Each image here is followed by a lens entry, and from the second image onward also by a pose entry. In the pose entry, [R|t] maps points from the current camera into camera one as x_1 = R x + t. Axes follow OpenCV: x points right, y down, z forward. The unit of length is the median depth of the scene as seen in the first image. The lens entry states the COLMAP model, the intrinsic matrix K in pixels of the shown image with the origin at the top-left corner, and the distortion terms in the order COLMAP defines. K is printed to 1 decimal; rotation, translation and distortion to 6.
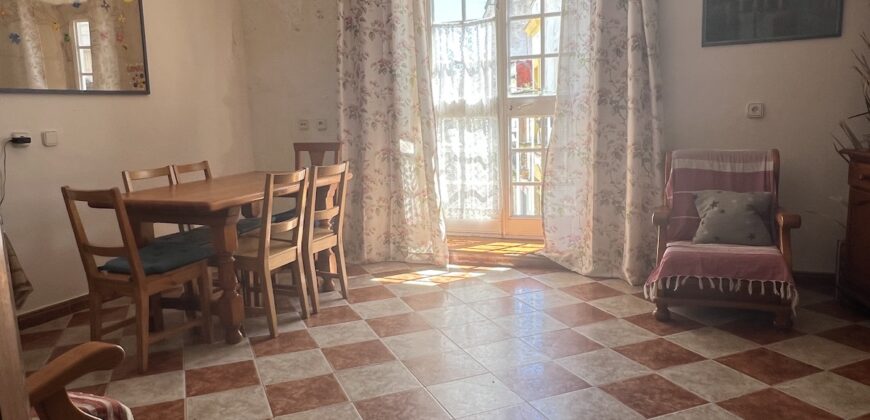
lens RADIAL K [[625.2, 0, 438.3], [0, 625.2, 214.0], [0, 0, 1]] dist [-0.000512, -0.006241]
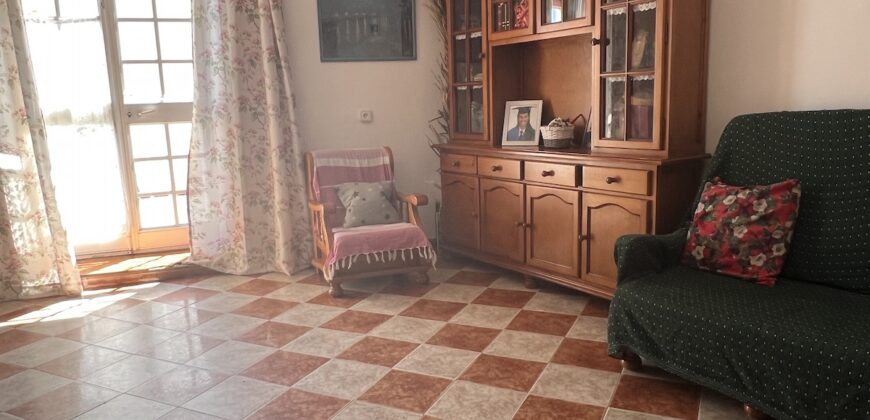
lens RADIAL K [[625.2, 0, 425.6], [0, 625.2, 209.0], [0, 0, 1]] dist [-0.000512, -0.006241]
pose [[0.737550, -0.102533, 0.667463, -0.234835], [0.115469, 0.992998, 0.024946, -0.001548], [-0.665347, 0.058672, 0.744225, 0.016745]]
